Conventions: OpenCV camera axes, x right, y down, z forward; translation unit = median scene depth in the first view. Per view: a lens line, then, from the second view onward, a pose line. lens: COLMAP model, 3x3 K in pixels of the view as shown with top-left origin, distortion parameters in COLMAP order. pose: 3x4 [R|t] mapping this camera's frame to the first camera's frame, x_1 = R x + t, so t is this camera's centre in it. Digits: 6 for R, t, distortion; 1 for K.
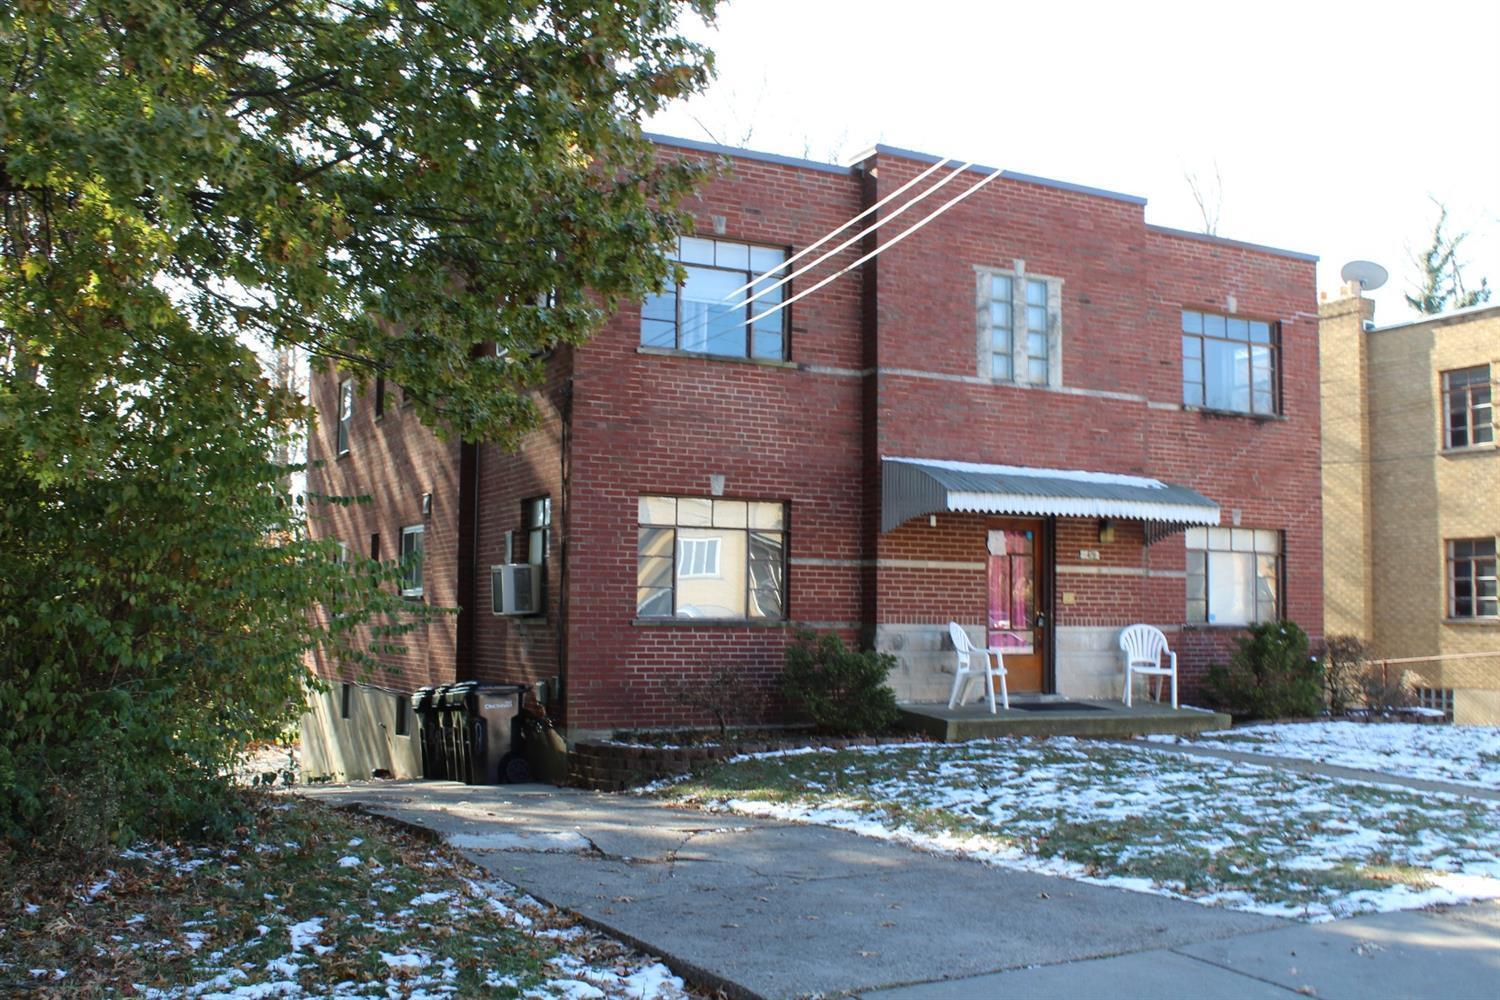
lens RADIAL K [[1435.9, 0, 750.0], [0, 1435.9, 500.0], [0, 0, 1]] dist [0.000015, -0.005675]
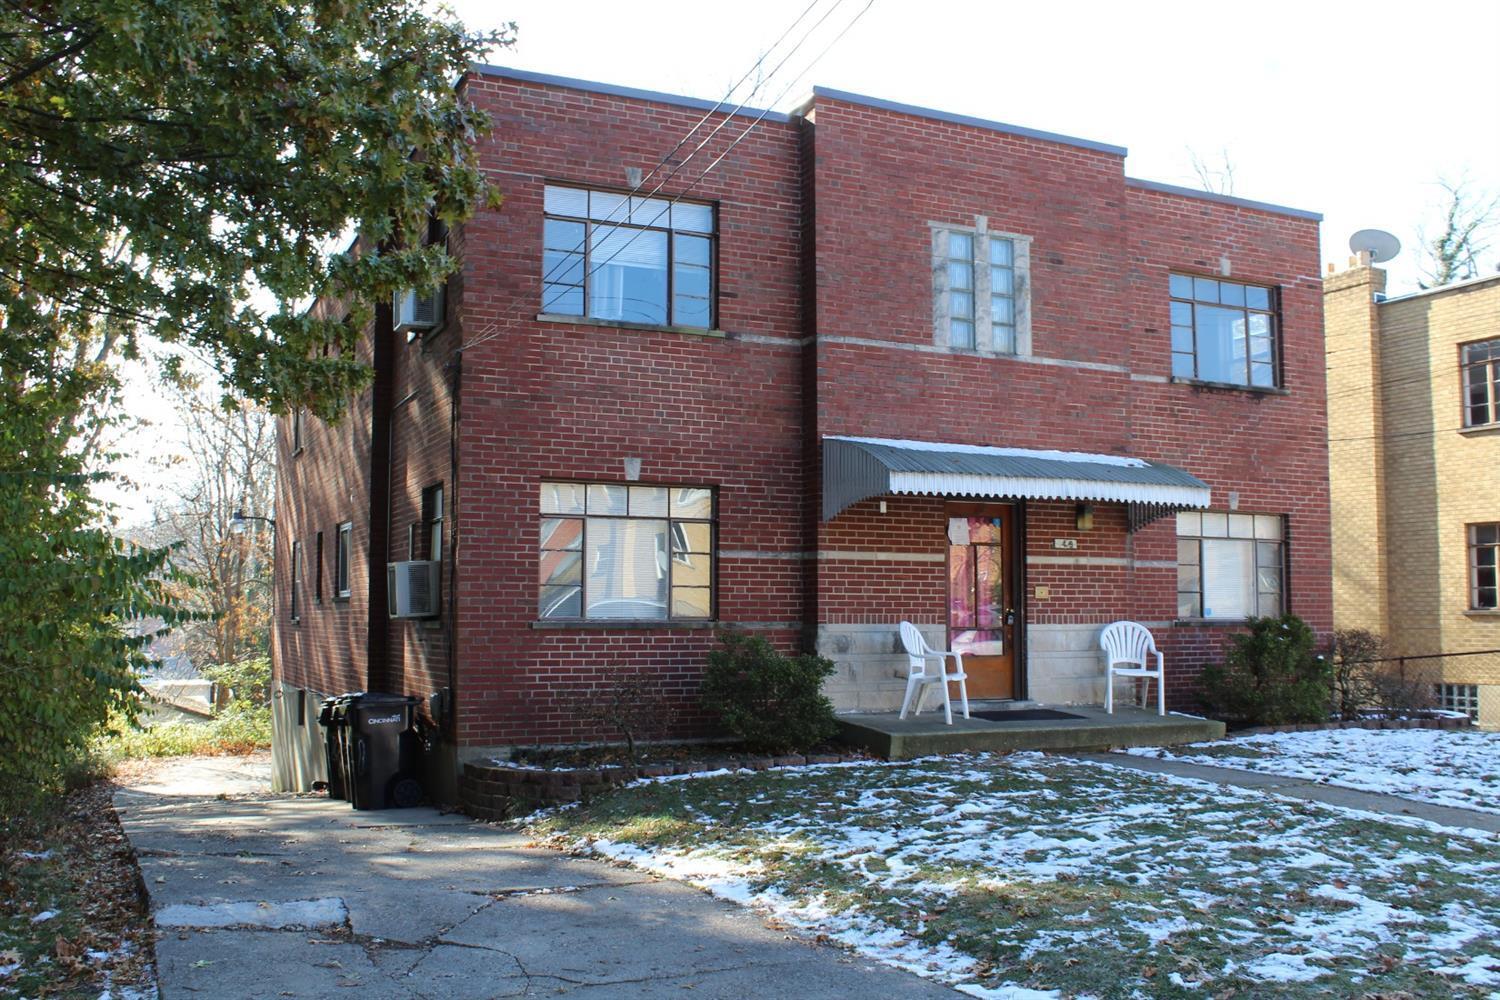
lens RADIAL K [[1334.2, 0, 750.0], [0, 1334.2, 500.0], [0, 0, 1]] dist [-0.029240, 0.012920]
pose [[0.999023, -0.013487, -0.042076, 0.080155], [0.013338, 0.999904, -0.003822, 0.012229], [0.042123, 0.003257, 0.999107, 0.173011]]
